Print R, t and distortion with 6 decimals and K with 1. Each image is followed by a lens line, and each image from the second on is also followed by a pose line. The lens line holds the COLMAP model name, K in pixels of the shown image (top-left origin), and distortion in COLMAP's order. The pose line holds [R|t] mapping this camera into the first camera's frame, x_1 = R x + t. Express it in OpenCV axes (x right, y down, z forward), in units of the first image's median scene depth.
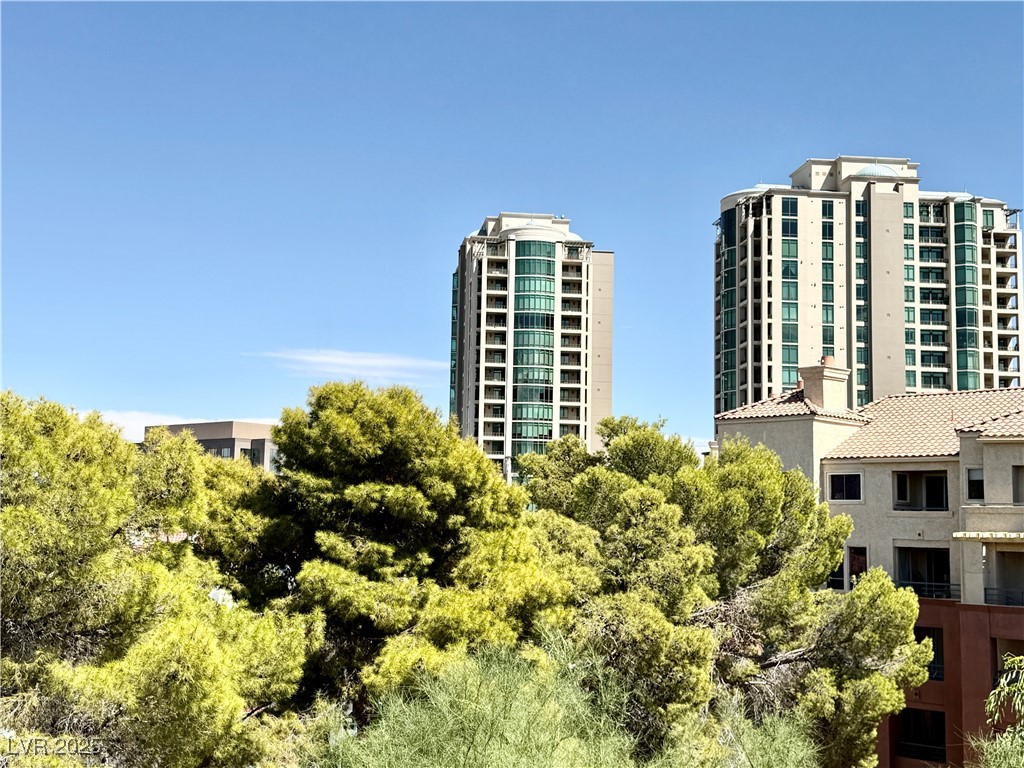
lens RADIAL K [[1317.4, 0, 513.1], [0, 1317.4, 358.3], [0, 0, 1]] dist [0.220817, -0.493777]
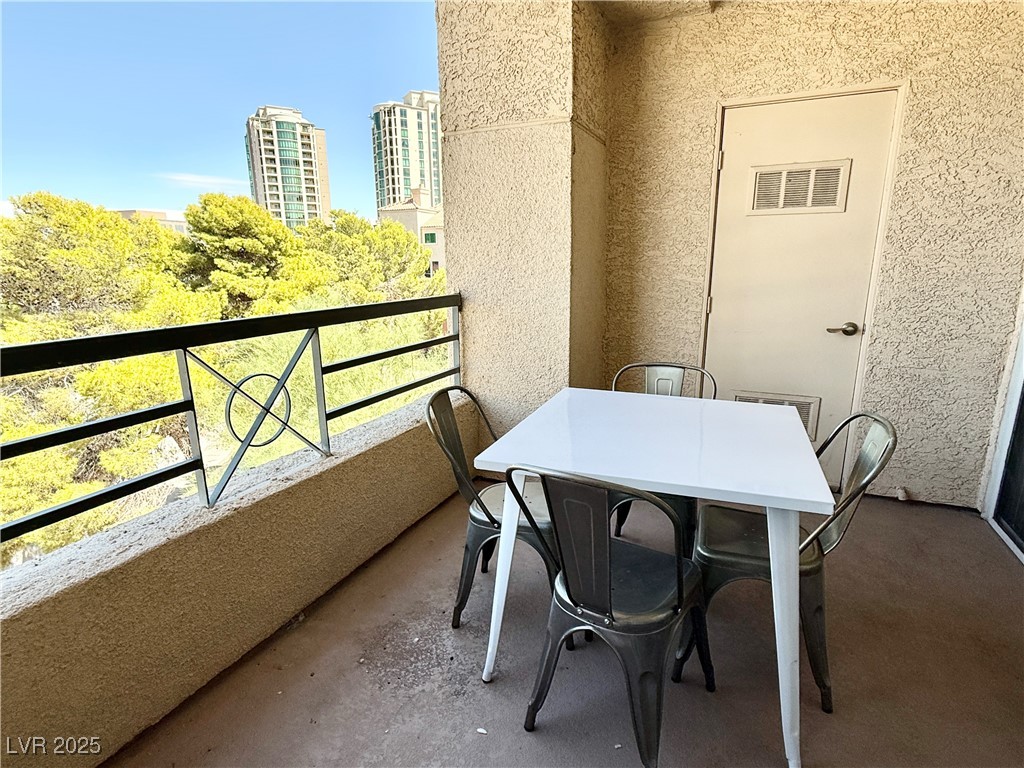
lens RADIAL K [[538.7, 0, 517.3], [0, 538.7, 388.9], [0, 0, 1]] dist [0.004571, -0.000842]
pose [[0.923154, -0.116571, 0.366330, -0.013837], [-0.022263, 0.935107, 0.353666, -0.003969], [-0.383785, -0.334643, 0.860653, -0.069316]]
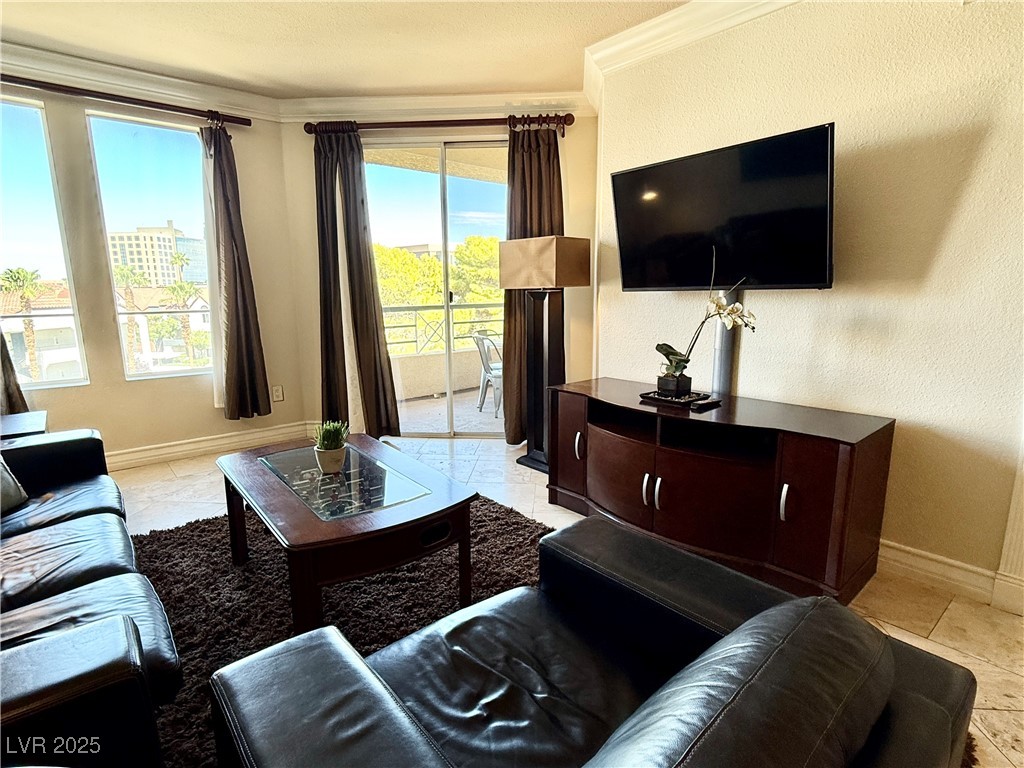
lens RADIAL K [[538.7, 0, 517.3], [0, 538.7, 388.9], [0, 0, 1]] dist [0.004571, -0.000842]
pose [[0.998701, -0.021210, -0.046323, 0.011940], [0.034651, 0.949323, 0.312386, -0.017709], [0.037350, -0.313585, 0.948825, -0.169644]]
